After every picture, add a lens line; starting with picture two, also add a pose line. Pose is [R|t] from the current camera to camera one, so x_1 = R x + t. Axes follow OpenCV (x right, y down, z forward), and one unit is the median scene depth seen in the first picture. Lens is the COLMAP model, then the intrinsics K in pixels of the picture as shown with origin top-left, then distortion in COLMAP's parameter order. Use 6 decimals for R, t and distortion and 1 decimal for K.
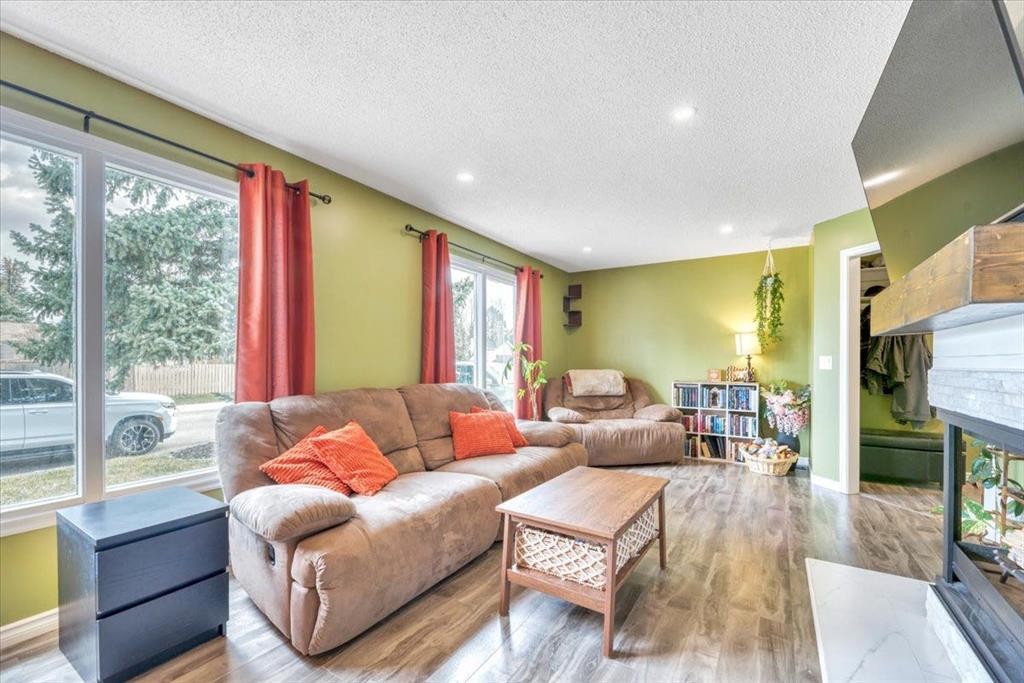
lens RADIAL K [[422.0, 0, 518.6], [0, 422.0, 360.4], [0, 0, 1]] dist [-0.000288, -0.000152]
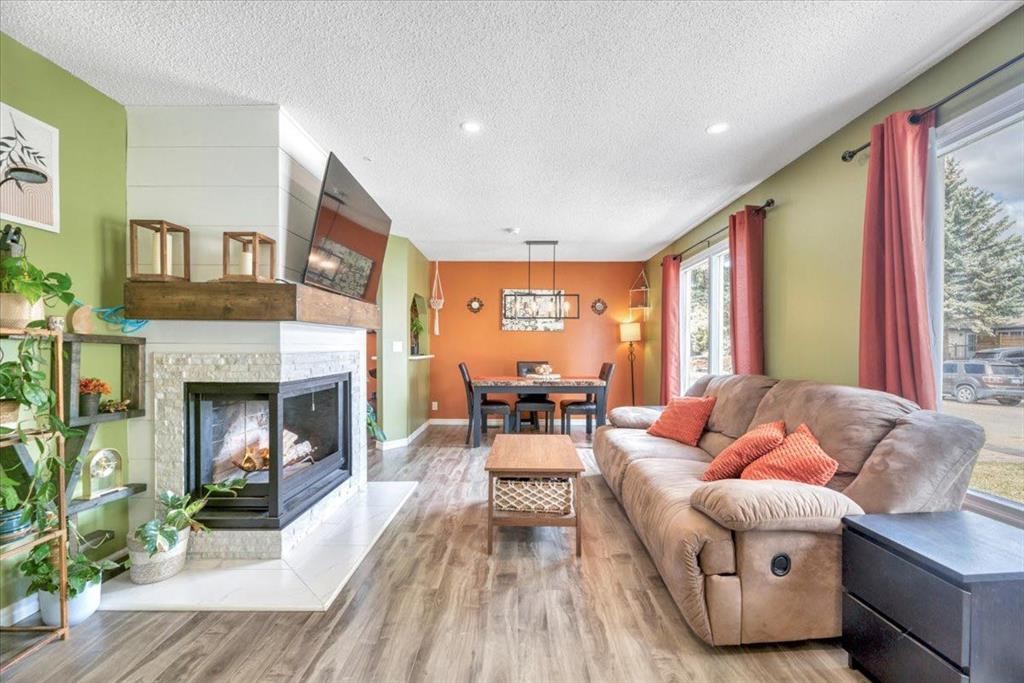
lens RADIAL K [[422.1, 0, 514.7], [0, 422.1, 349.5], [0, 0, 1]] dist [0.001797, -0.005733]
pose [[-0.856978, -0.003053, -0.515345, 0.782735], [-0.003525, 0.999994, -0.000063, 0.006531], [0.515342, 0.001763, -0.856983, 1.824254]]
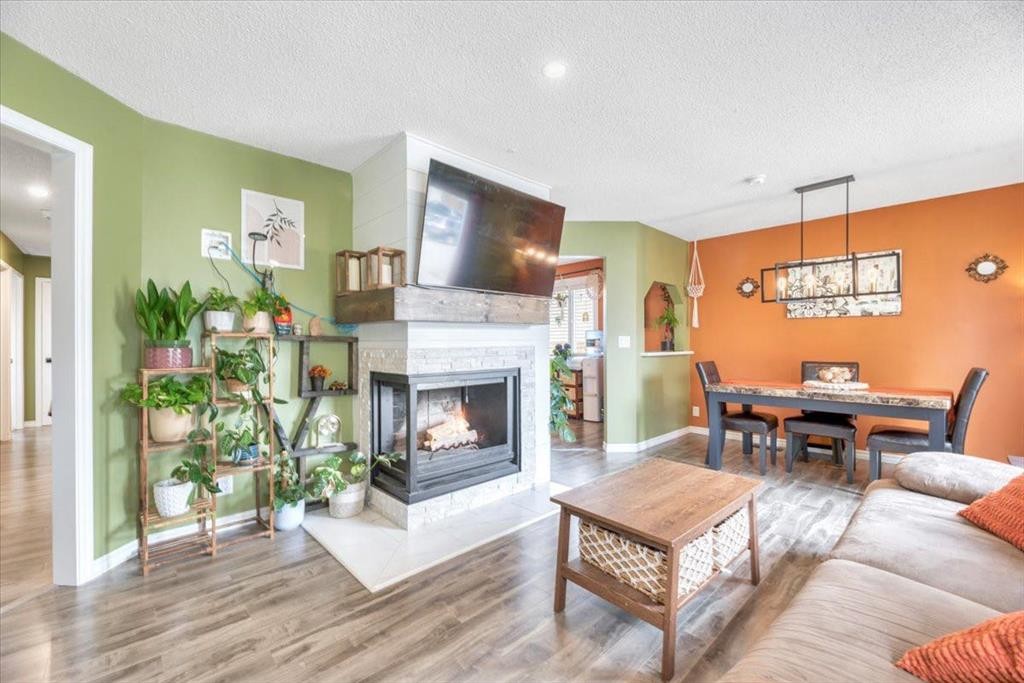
lens RADIAL K [[416.0, 0, 512.0], [0, 416.0, 341.5], [0, 0, 1]] dist [-0.000710, -0.000309]
pose [[-0.963974, 0.002762, 0.265983, 0.217376], [0.000950, 0.999975, -0.006942, 0.005031], [-0.265996, -0.006440, -0.963953, 1.697794]]
